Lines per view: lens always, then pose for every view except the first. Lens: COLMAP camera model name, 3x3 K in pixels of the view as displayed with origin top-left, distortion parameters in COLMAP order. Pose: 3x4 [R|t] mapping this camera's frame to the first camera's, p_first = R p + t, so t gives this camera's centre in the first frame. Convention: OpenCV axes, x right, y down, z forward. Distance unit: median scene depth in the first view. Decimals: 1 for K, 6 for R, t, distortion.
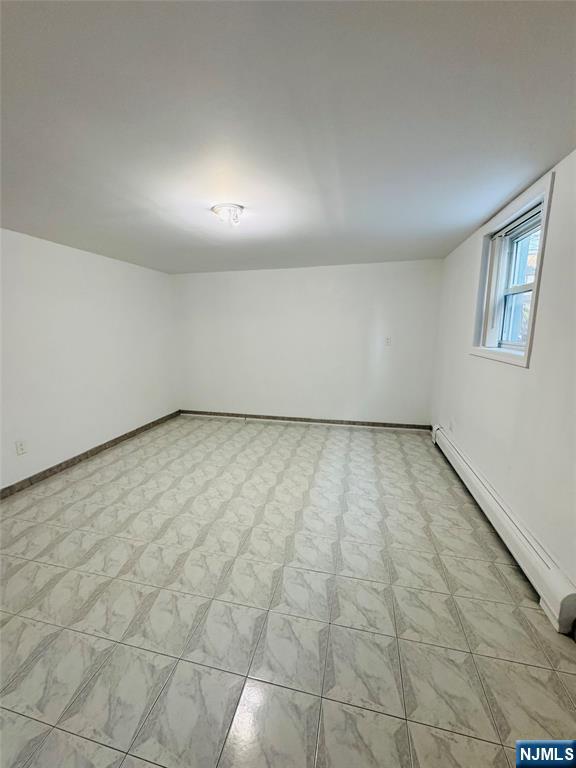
lens RADIAL K [[307.2, 0, 289.3], [0, 307.2, 380.4], [0, 0, 1]] dist [-0.002252, 0.000346]
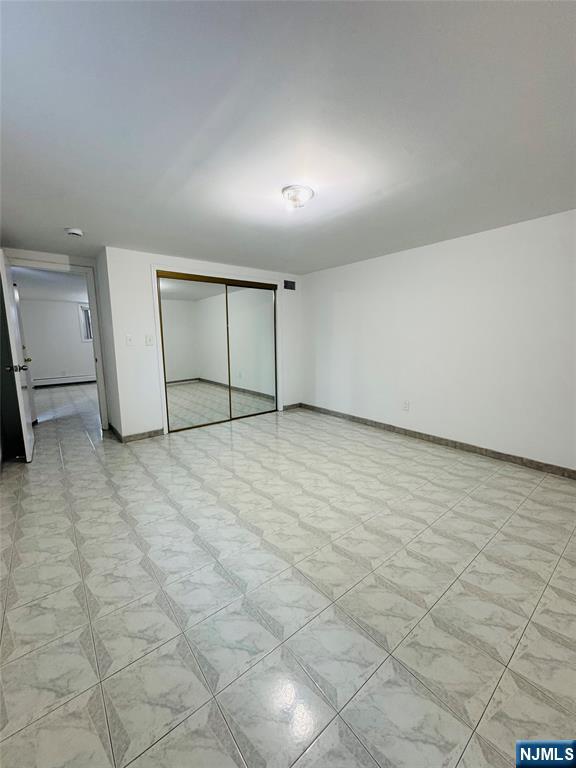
lens RADIAL K [[307.2, 0, 287.9], [0, 307.2, 383.2], [0, 0, 1]] dist [-0.002252, 0.000346]
pose [[-0.621452, 0.134420, -0.771834, 0.748671], [-0.114132, 0.959128, 0.258933, -0.257414], [0.775094, 0.249006, -0.580711, 1.943744]]
